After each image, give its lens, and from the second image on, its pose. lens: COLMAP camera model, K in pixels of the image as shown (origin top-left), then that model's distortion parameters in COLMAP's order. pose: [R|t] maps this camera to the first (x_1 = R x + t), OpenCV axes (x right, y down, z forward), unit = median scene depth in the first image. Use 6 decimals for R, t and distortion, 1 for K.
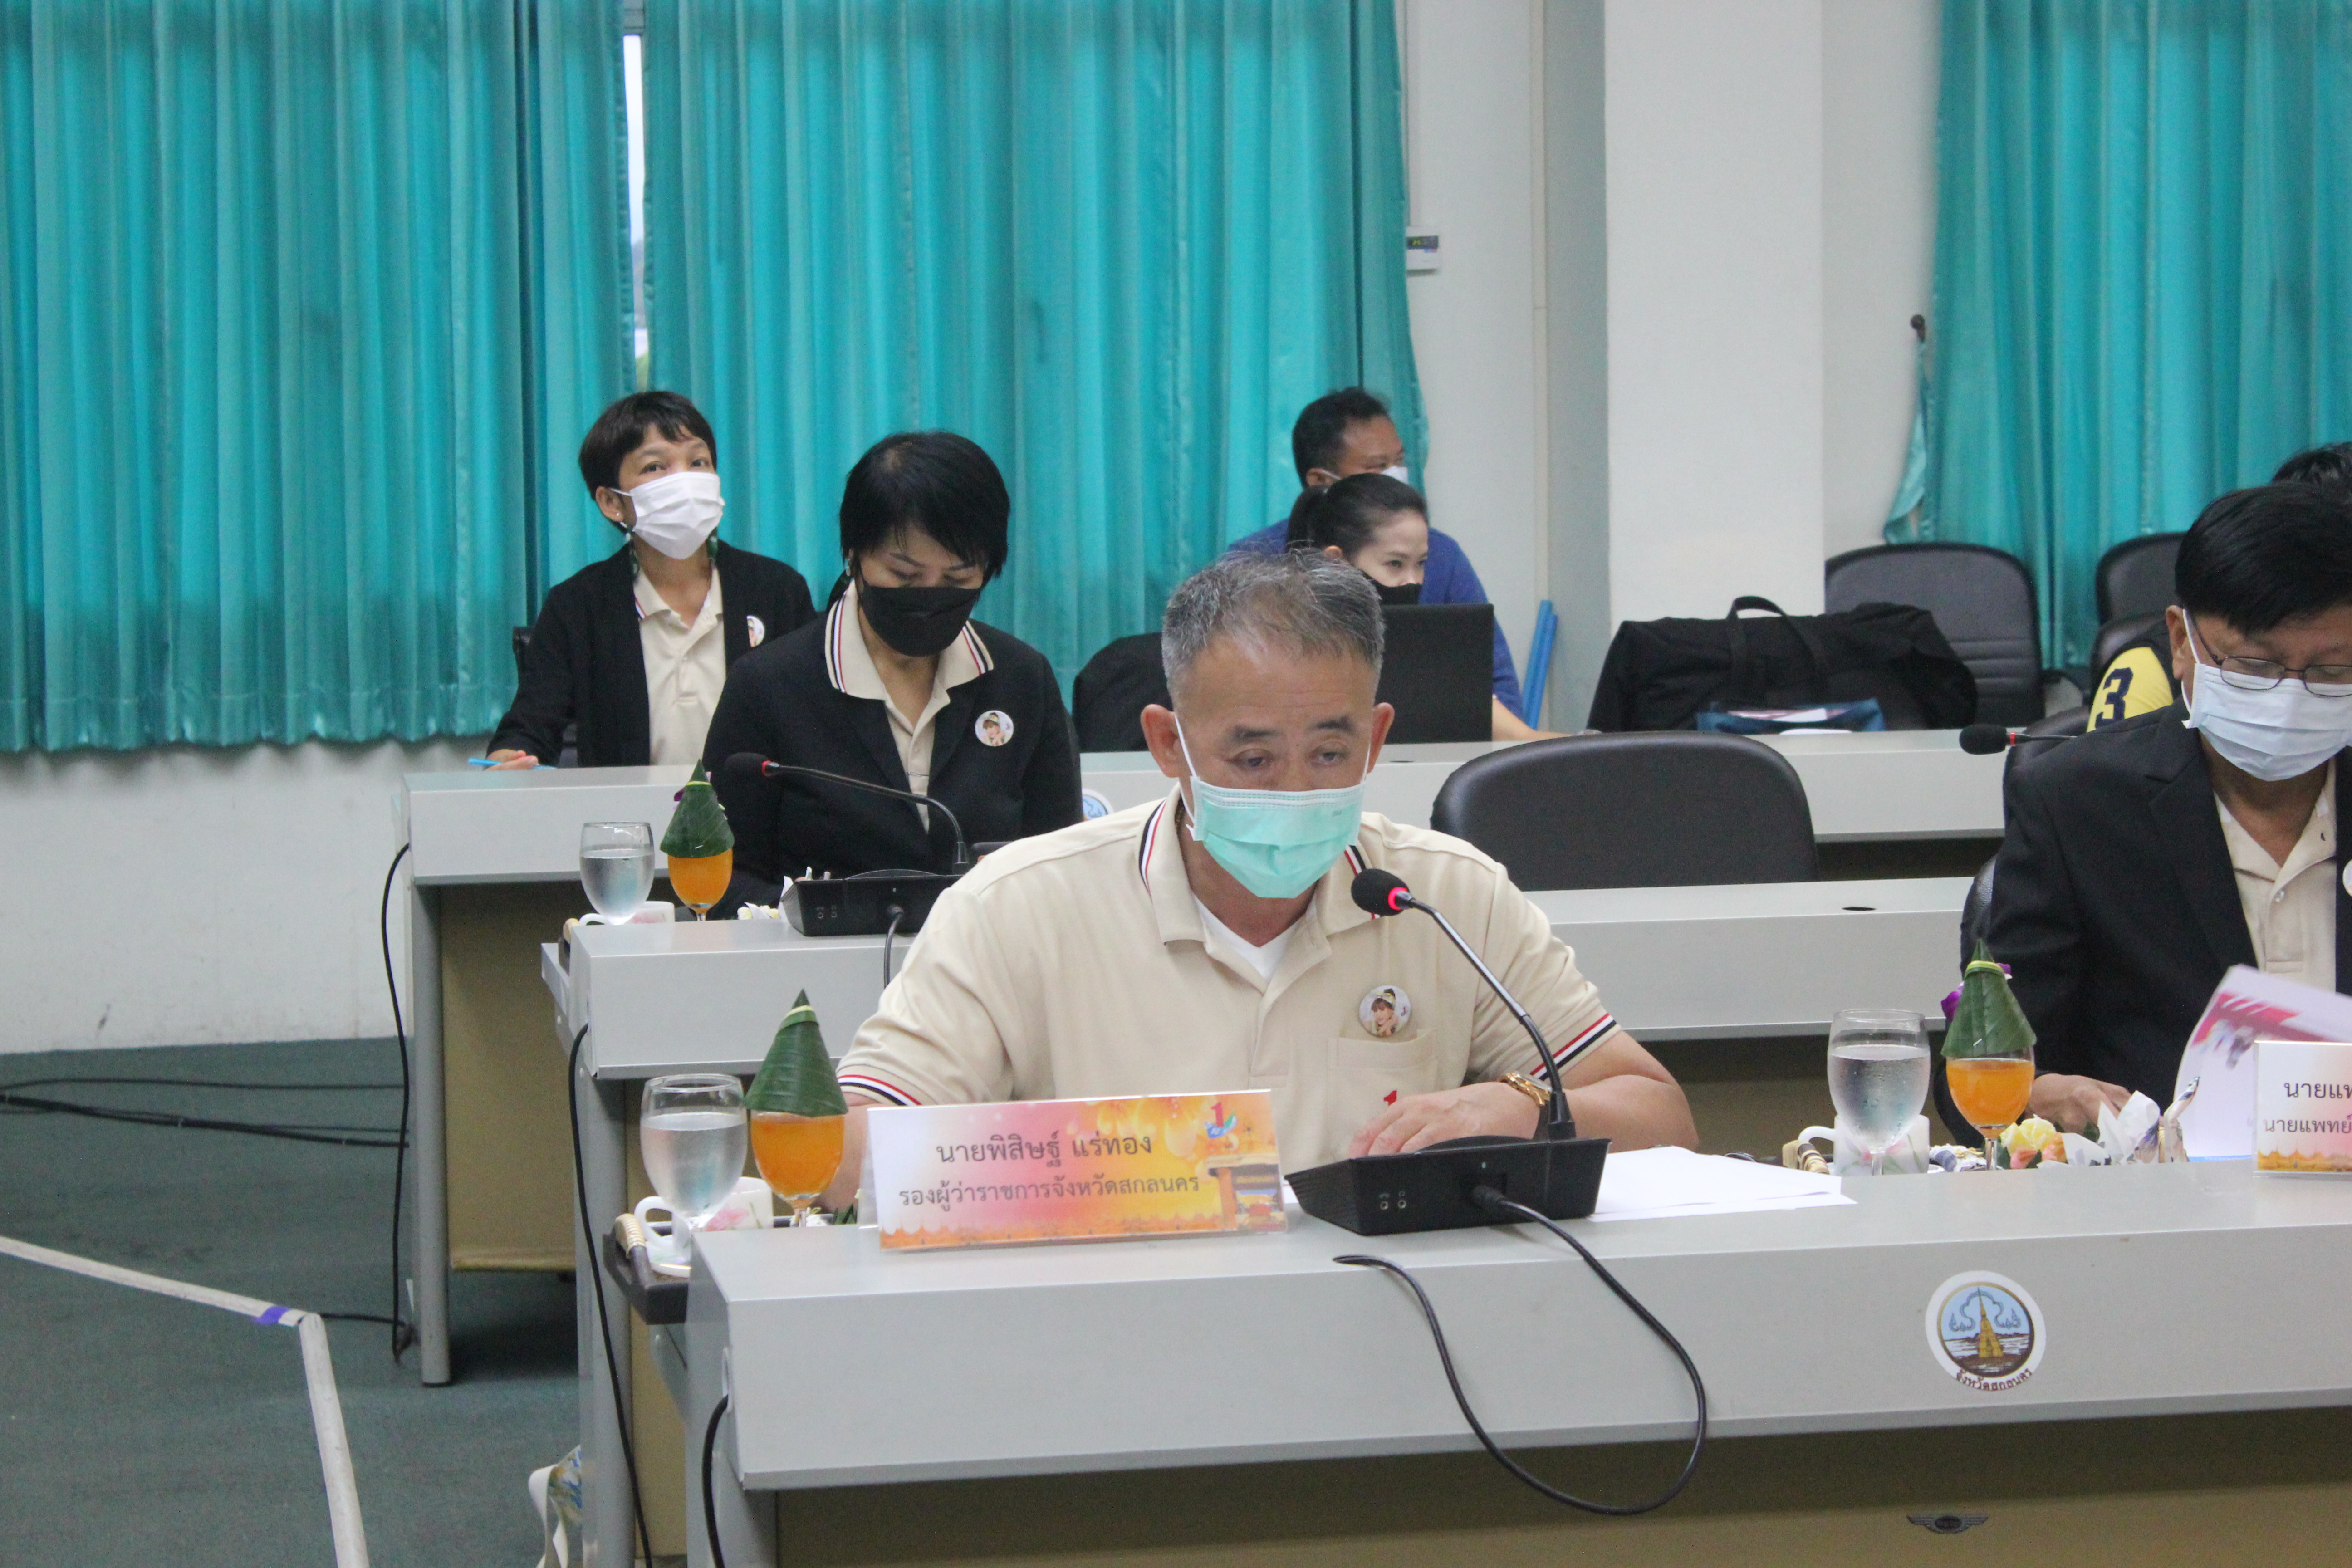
lens RADIAL K [[5673.5, 0, 1176.0], [0, 5673.5, 784.0], [0, 0, 1]] dist [0.082935, -0.257120]
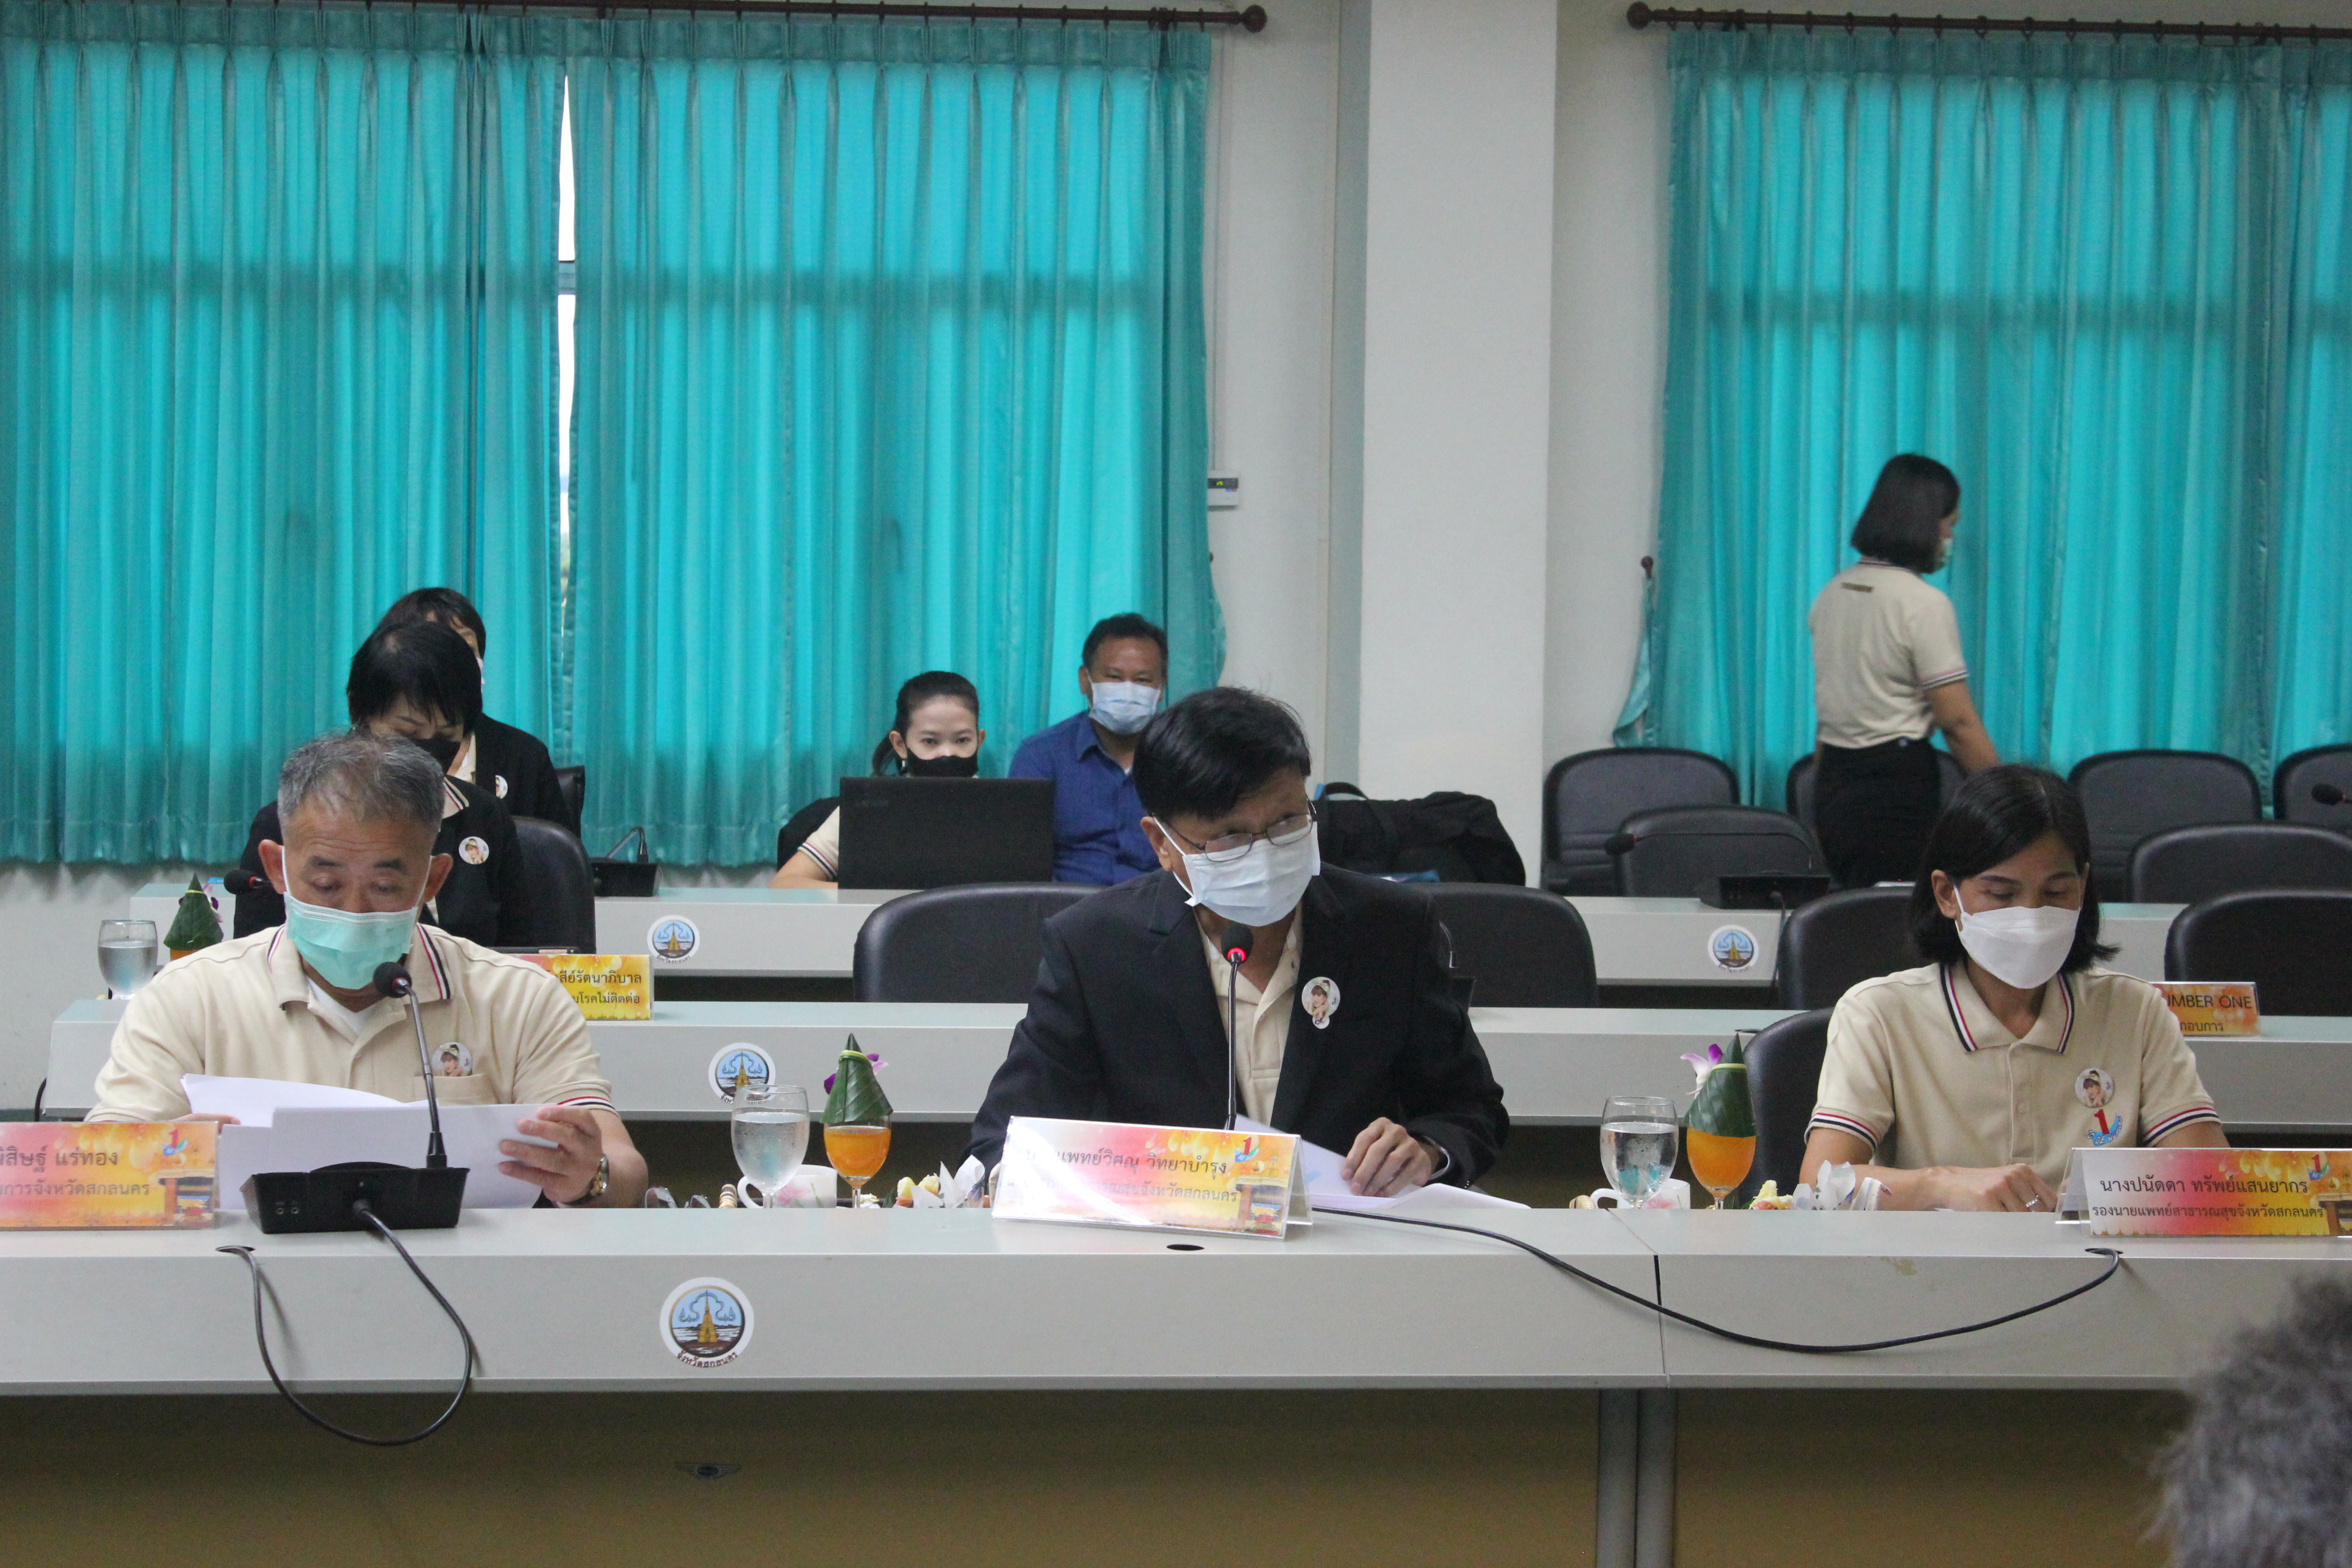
lens RADIAL K [[5009.7, 0, 1176.0], [0, 5009.7, 784.0], [0, 0, 1]] dist [0.108964, -0.179241]
pose [[0.995776, 0.035153, -0.084816, 0.130918], [-0.037833, 0.998828, -0.030199, 0.000855], [0.083655, 0.033281, 0.995939, -0.059620]]
